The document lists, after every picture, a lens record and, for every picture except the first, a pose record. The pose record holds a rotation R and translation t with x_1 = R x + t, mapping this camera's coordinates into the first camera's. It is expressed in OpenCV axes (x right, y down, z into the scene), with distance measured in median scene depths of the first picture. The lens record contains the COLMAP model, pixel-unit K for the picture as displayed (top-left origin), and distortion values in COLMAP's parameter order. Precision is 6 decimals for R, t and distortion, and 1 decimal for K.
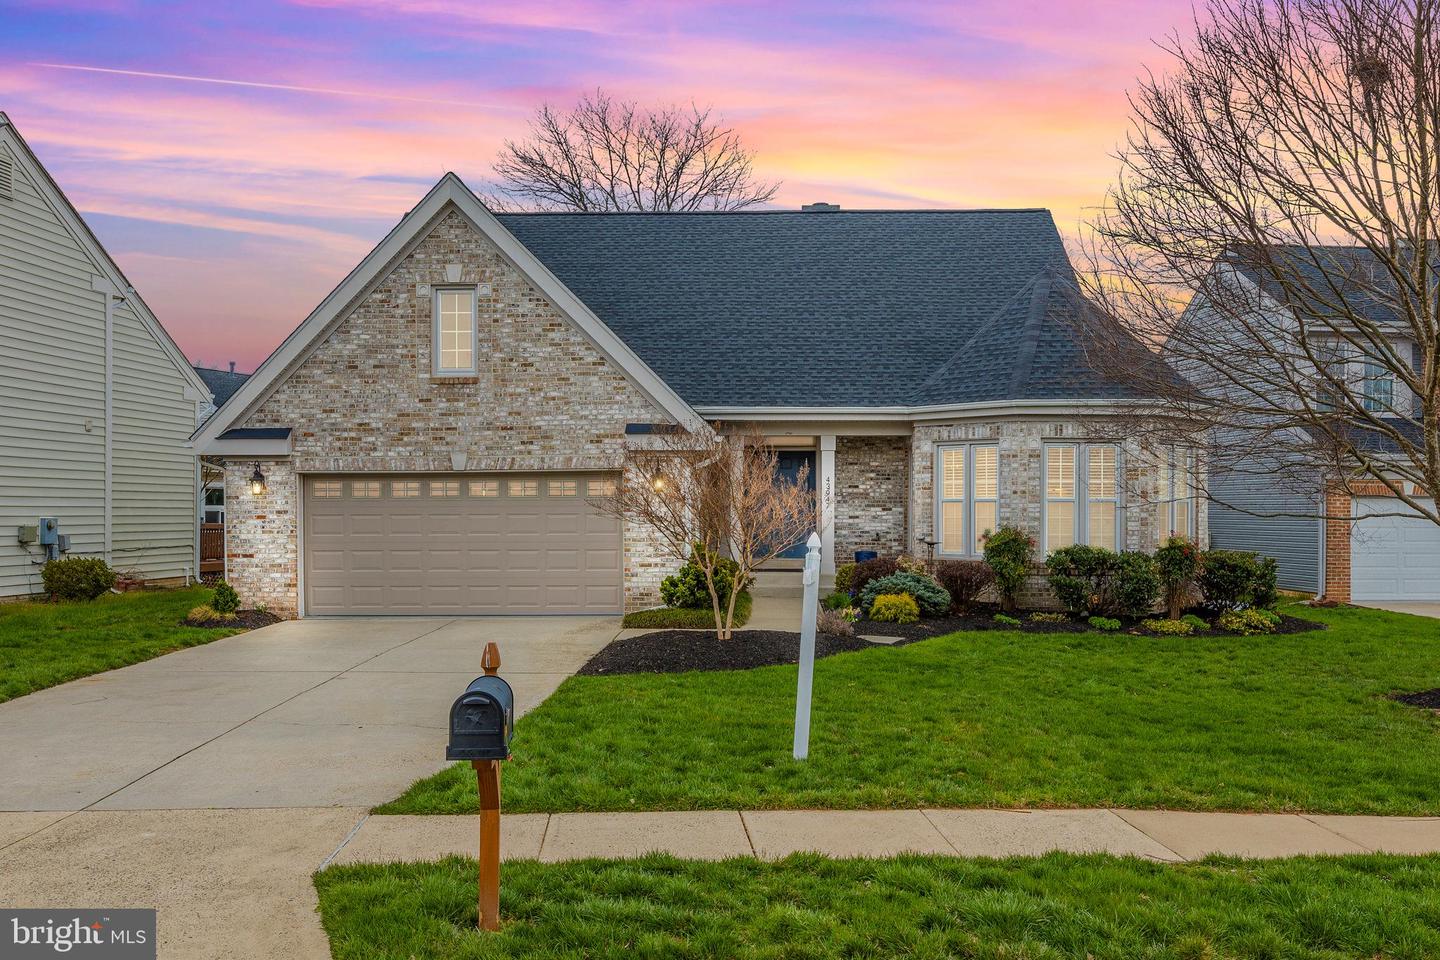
lens RADIAL K [[1105.2, 0, 722.7], [0, 1105.2, 490.5], [0, 0, 1]] dist [-0.016229, -0.000815]
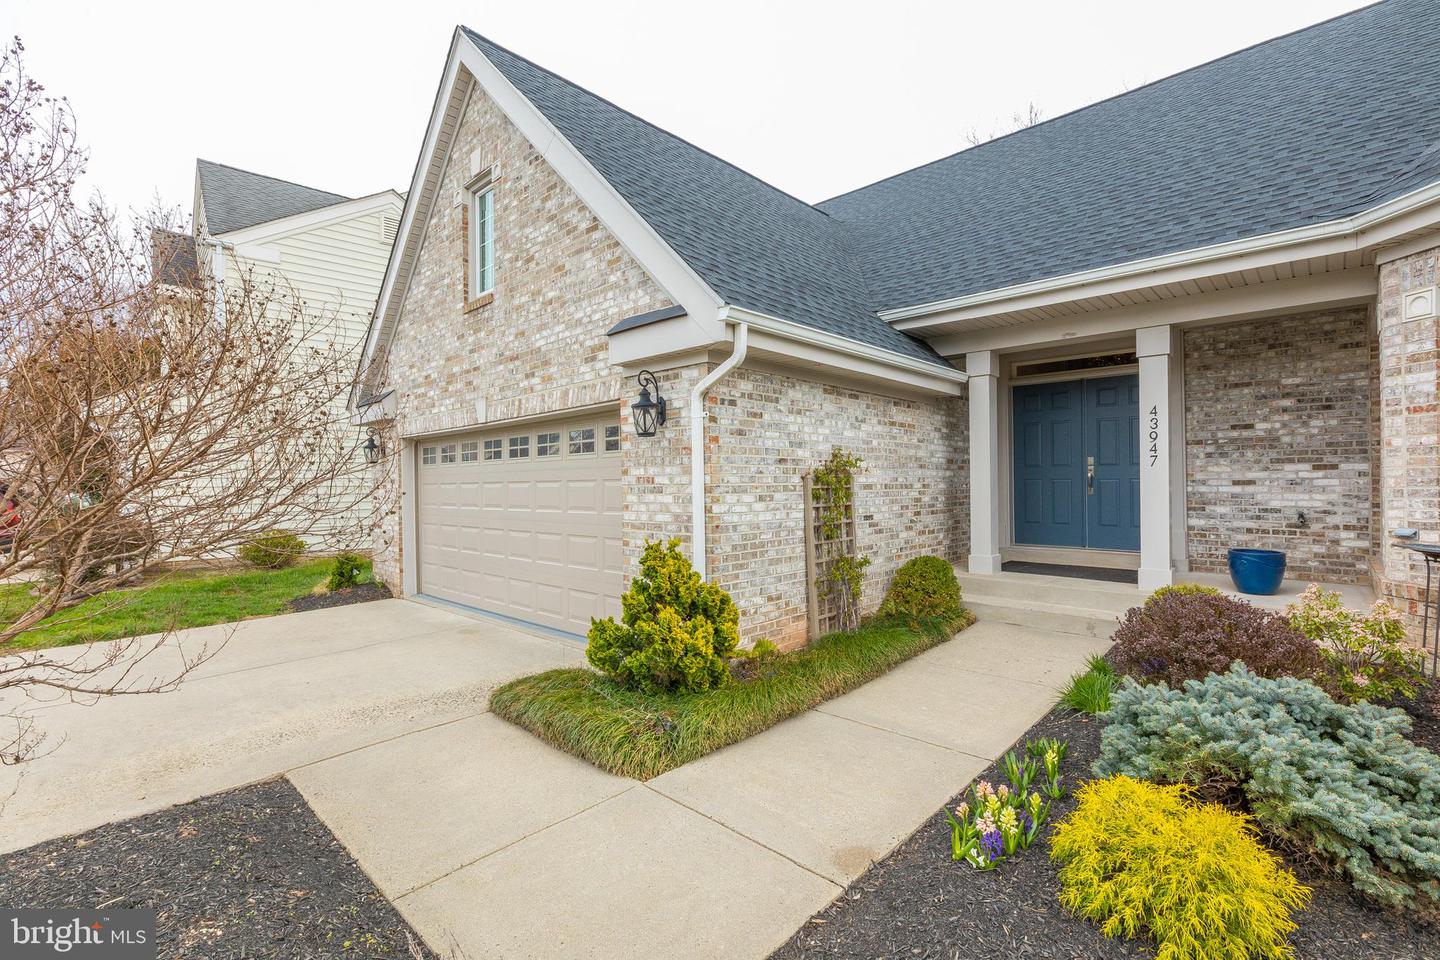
lens RADIAL K [[641.2, 0, 720.1], [0, 641.2, 473.3], [0, 0, 1]] dist [-0.002278, 0.000021]
pose [[0.767850, -0.015629, -0.640440, 0.159165], [0.019905, 0.999802, -0.000534, 0.018852], [0.640321, -0.012338, 0.768008, 0.765438]]
